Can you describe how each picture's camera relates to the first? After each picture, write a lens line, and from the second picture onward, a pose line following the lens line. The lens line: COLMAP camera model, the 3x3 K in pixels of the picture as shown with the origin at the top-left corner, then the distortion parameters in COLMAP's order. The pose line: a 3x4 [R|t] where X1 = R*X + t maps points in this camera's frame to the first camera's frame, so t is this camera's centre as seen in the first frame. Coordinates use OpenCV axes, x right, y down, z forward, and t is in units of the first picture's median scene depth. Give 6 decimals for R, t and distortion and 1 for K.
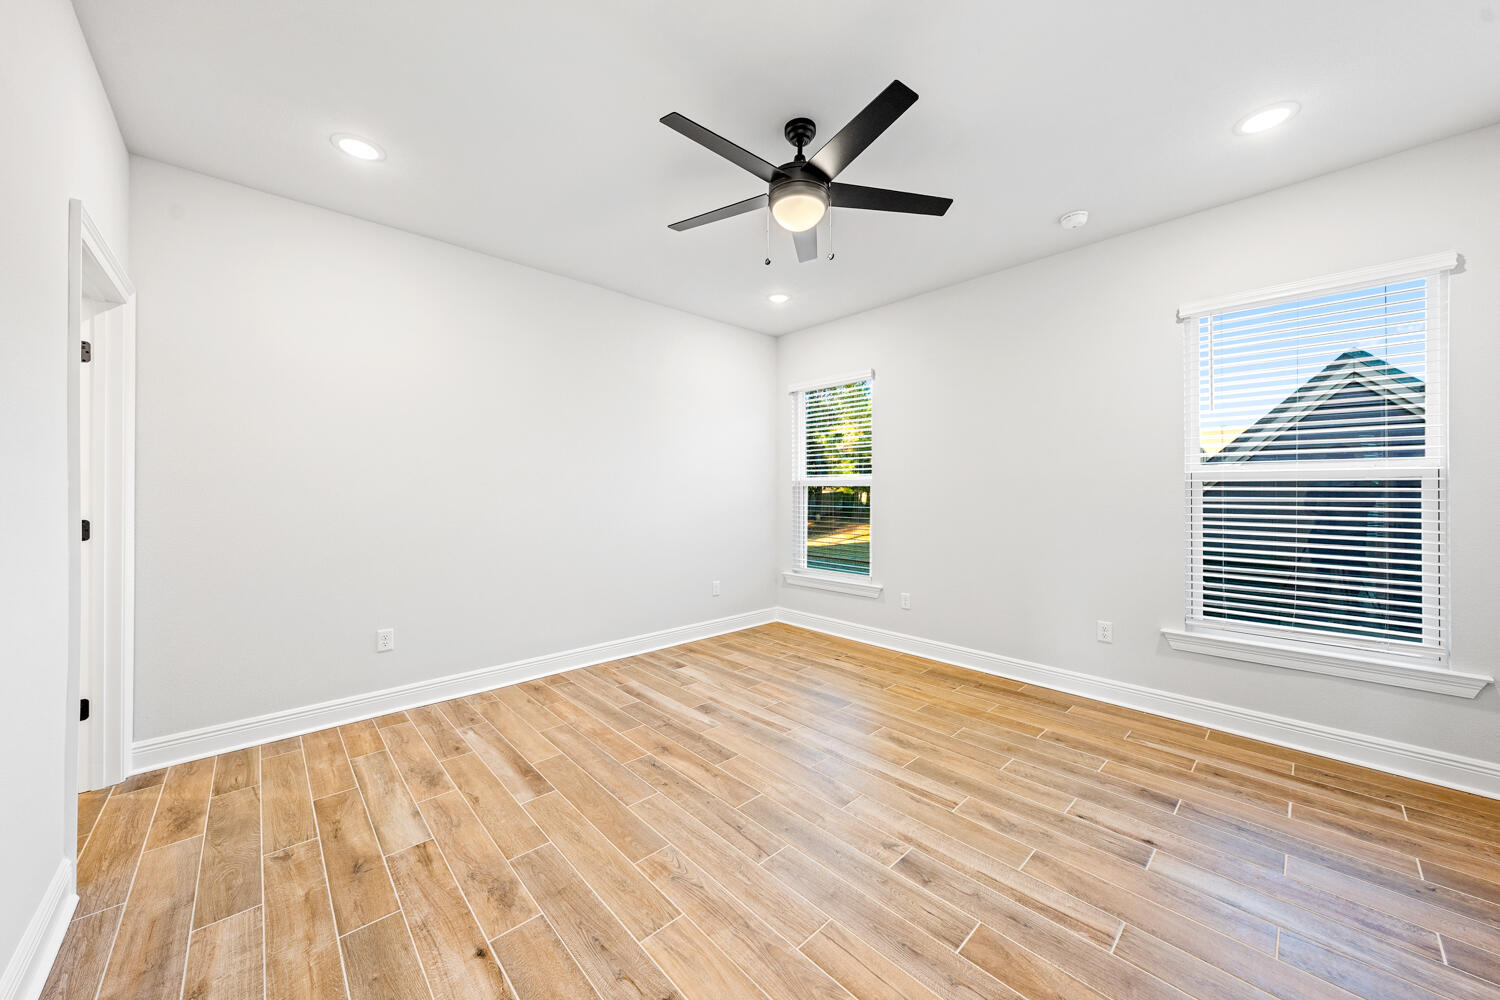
lens RADIAL K [[528.9, 0, 750.0], [0, 528.9, 500.0], [0, 0, 1]] dist [-0.000255, -0.000009]
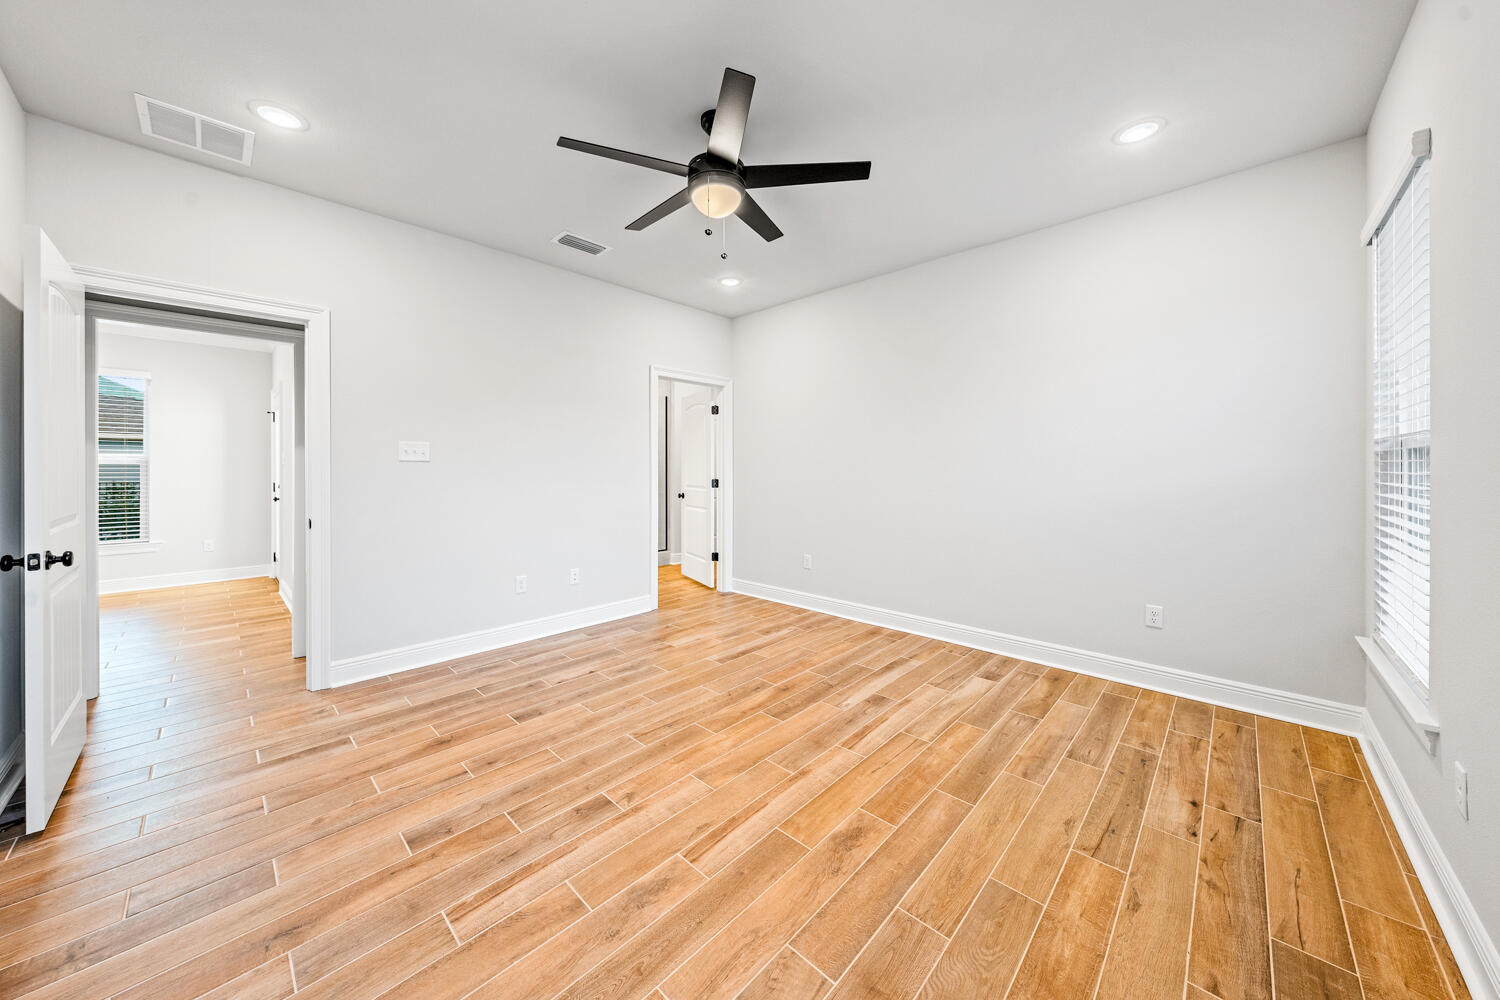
lens RADIAL K [[519.8, 0, 740.0], [0, 519.8, 466.2], [0, 0, 1]] dist [-0.001056, -0.000100]
pose [[0.044843, -0.004469, -0.998984, 0.935658], [-0.012997, 0.999903, -0.005057, -0.003546], [0.998909, 0.013211, 0.044780, 0.828471]]
